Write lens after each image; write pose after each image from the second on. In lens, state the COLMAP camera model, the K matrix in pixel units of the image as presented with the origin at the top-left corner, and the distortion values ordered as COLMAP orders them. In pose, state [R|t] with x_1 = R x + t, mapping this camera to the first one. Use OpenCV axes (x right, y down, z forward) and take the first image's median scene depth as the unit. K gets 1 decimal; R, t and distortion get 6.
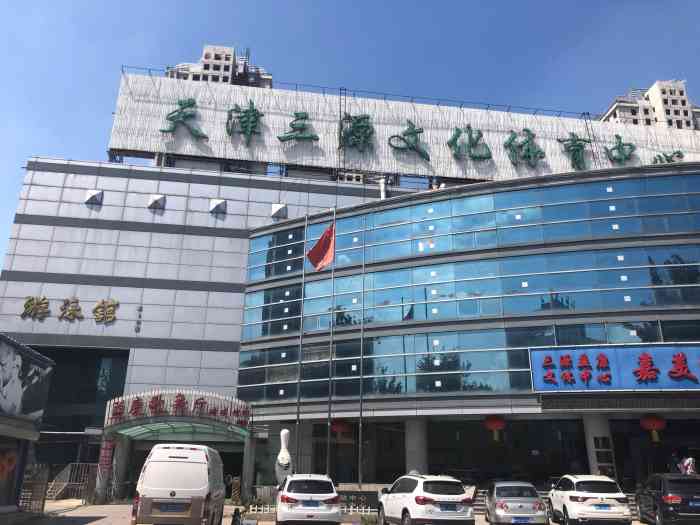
lens RADIAL K [[570.0, 0, 350.0], [0, 570.0, 262.5], [0, 0, 1]] dist [0.050521, -0.045444]
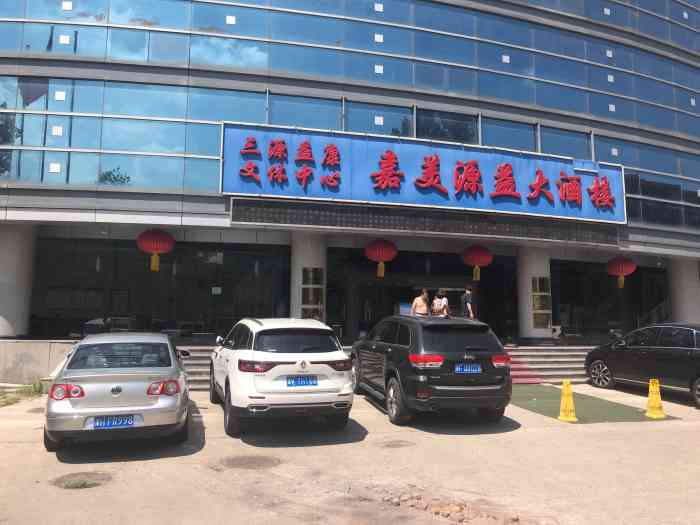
lens RADIAL K [[570.0, 0, 350.0], [0, 570.0, 262.5], [0, 0, 1]] dist [0.050521, -0.045444]
pose [[0.889991, 0.047223, 0.453527, 0.176355], [-0.155648, 0.966345, 0.204820, 0.156981], [-0.428591, -0.252879, 0.867388, 0.414255]]
